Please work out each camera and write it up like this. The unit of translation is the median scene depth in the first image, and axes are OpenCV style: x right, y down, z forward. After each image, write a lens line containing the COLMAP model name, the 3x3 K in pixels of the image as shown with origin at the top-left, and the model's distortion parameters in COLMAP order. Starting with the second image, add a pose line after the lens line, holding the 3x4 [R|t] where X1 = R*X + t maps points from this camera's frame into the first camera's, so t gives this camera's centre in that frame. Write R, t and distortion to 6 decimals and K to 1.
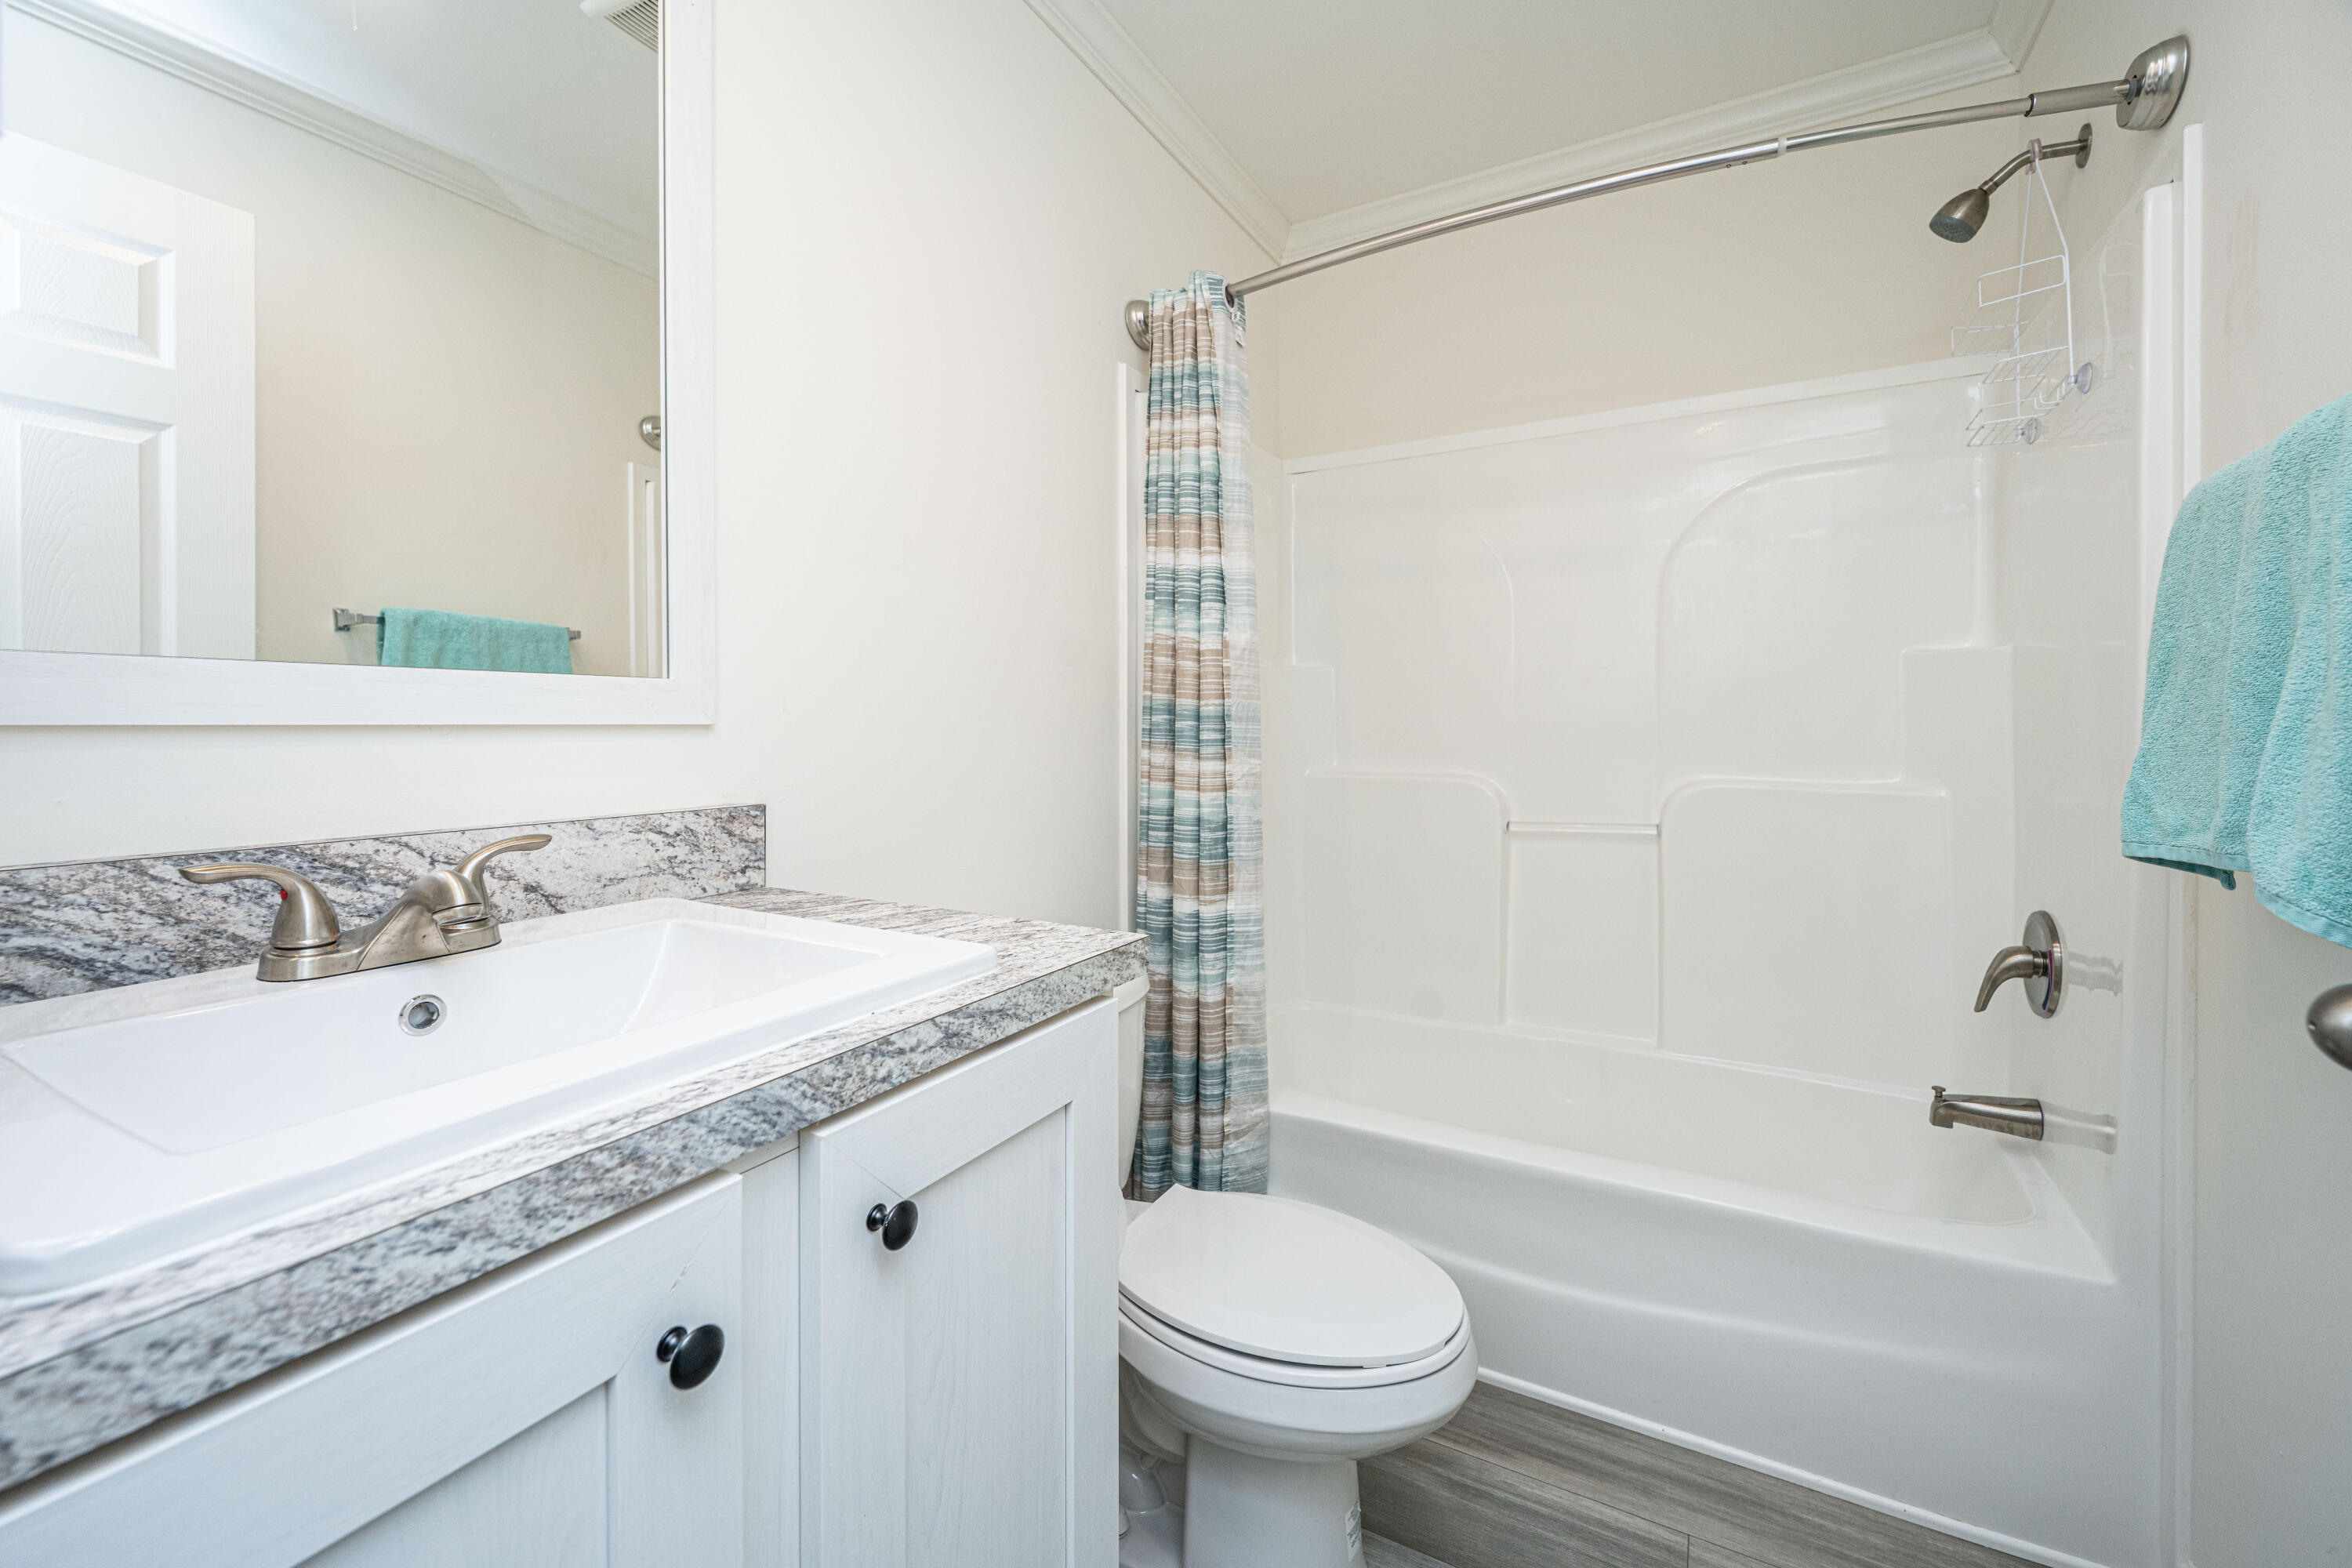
lens RADIAL K [[949.0, 0, 1176.0], [0, 949.0, 784.0], [0, 0, 1]] dist [-0.000412, 0.000015]
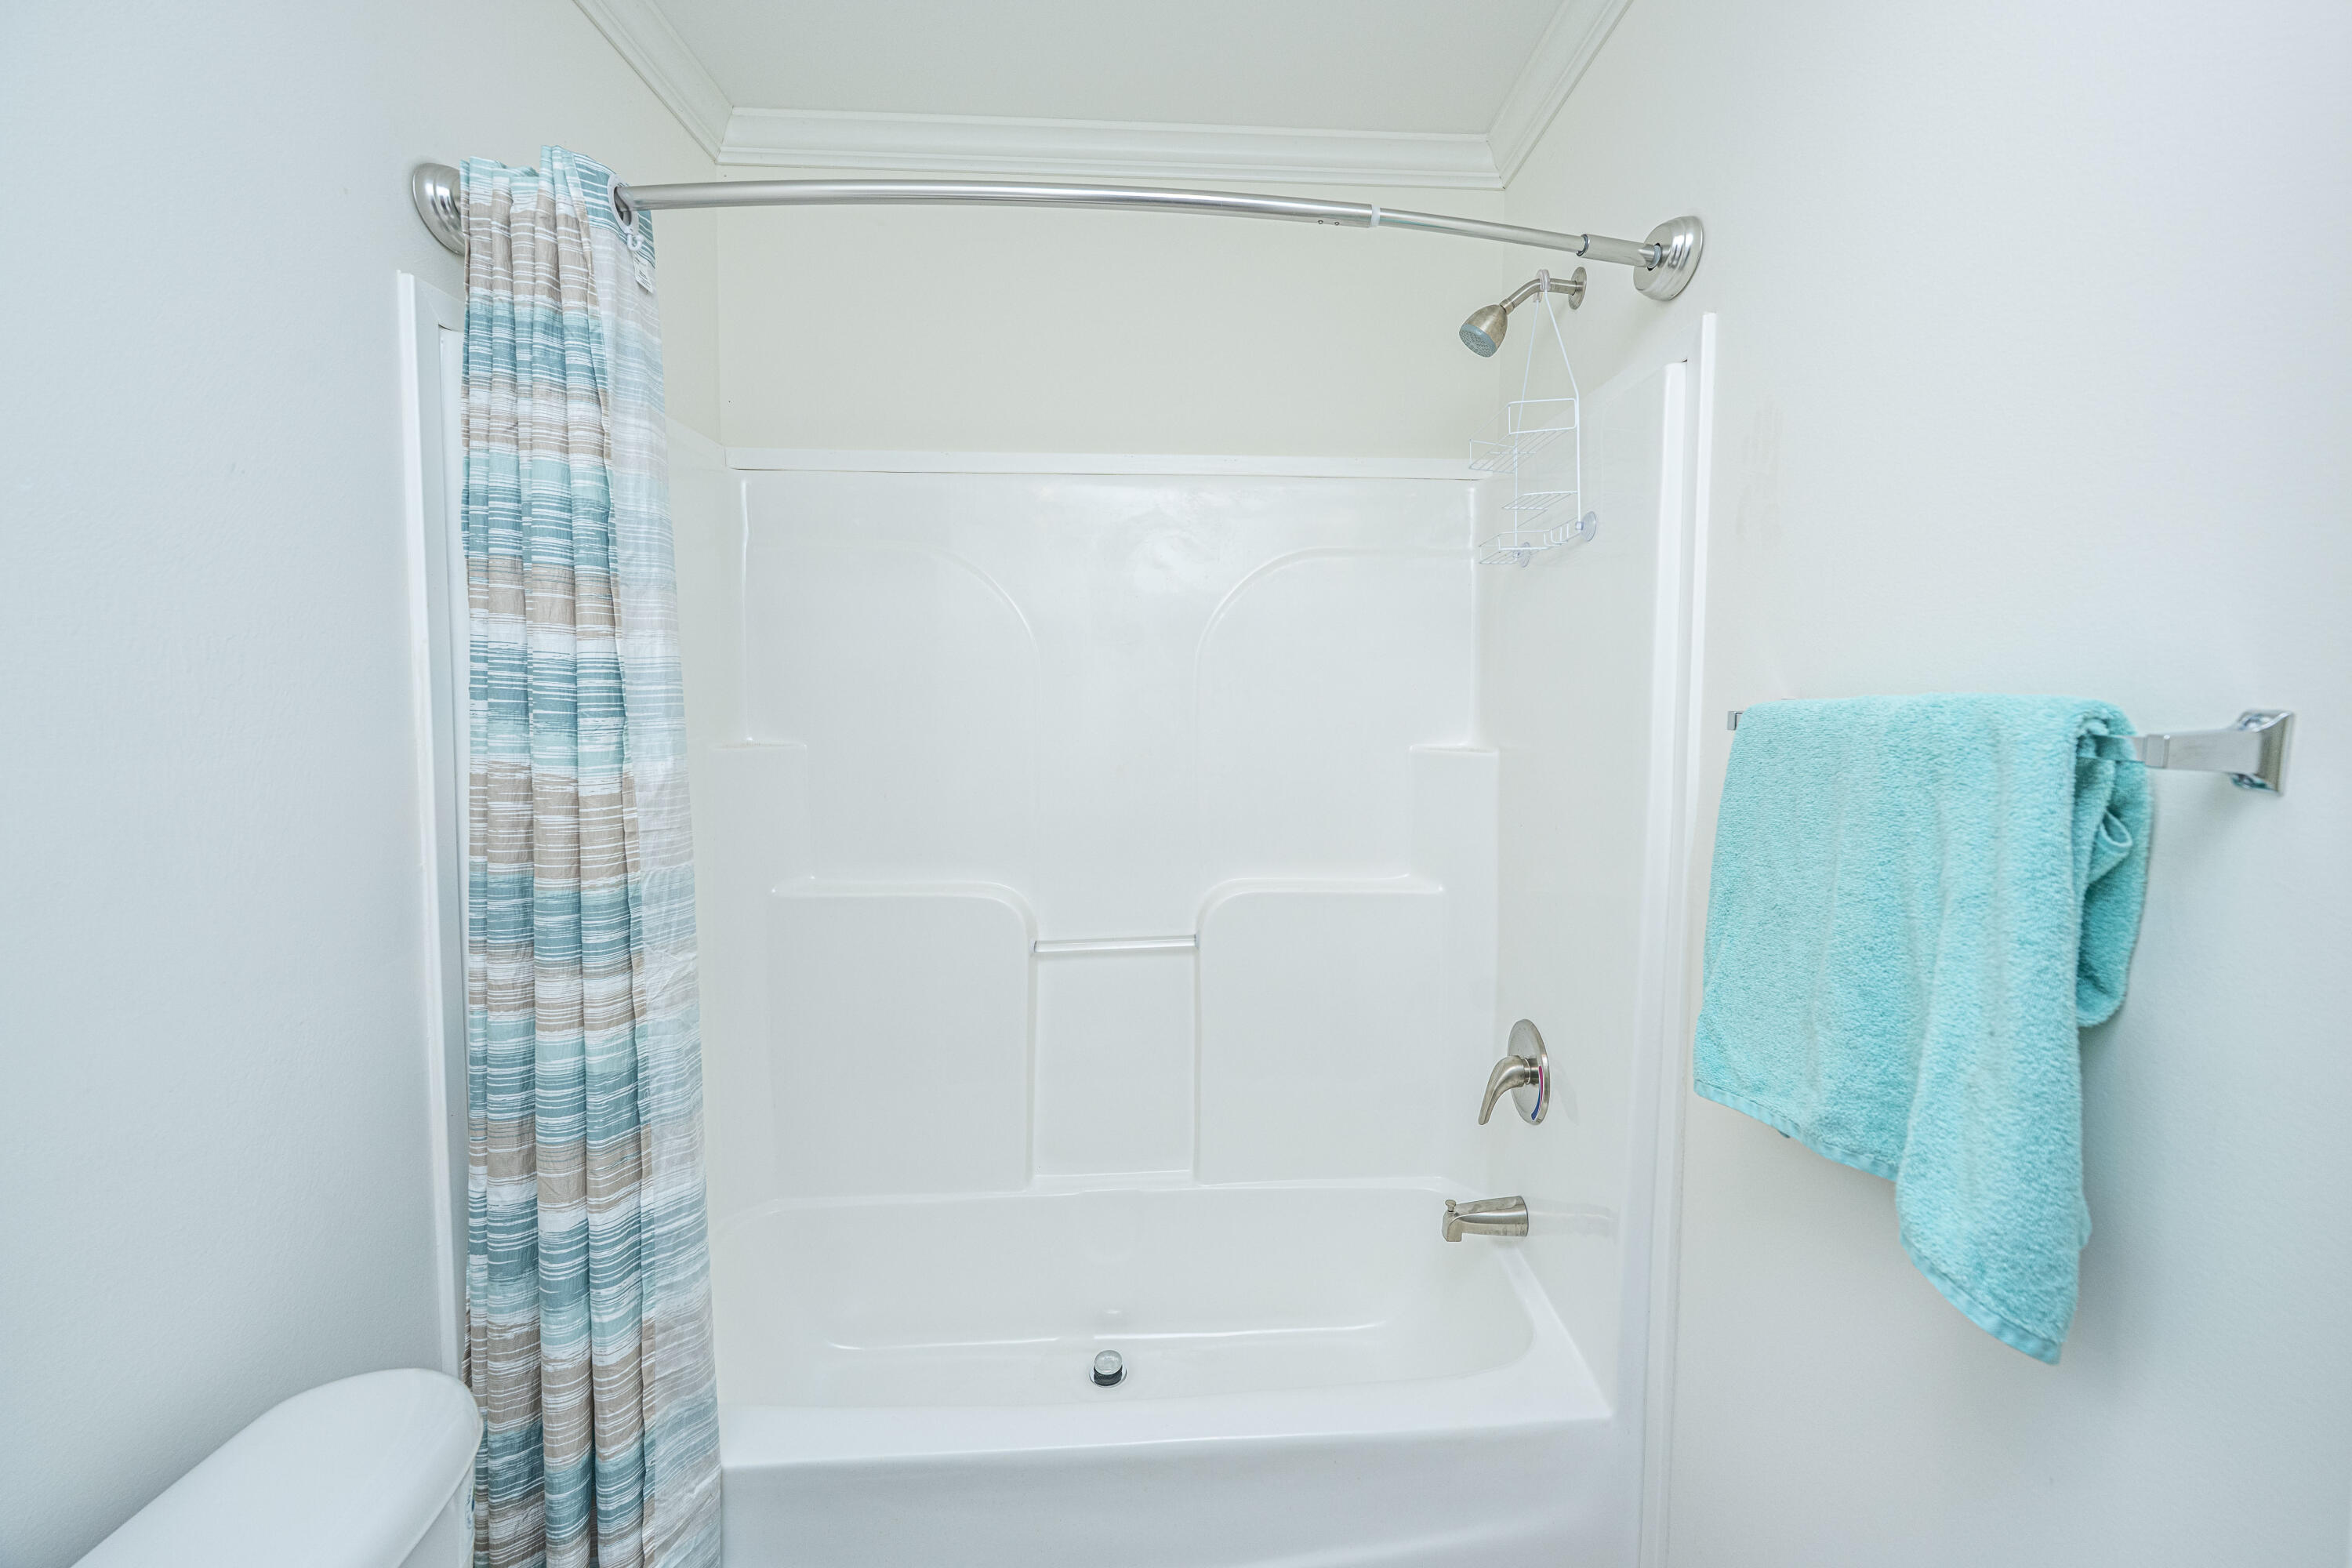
lens RADIAL K [[980.0, 0, 1182.8], [0, 980.0, 775.0], [0, 0, 1]] dist [-0.003481, -0.000249]
pose [[0.859454, -0.020866, 0.510787, 0.037810], [-0.000924, 0.999102, 0.042368, -0.179551], [-0.511213, -0.036886, 0.858662, 0.272096]]
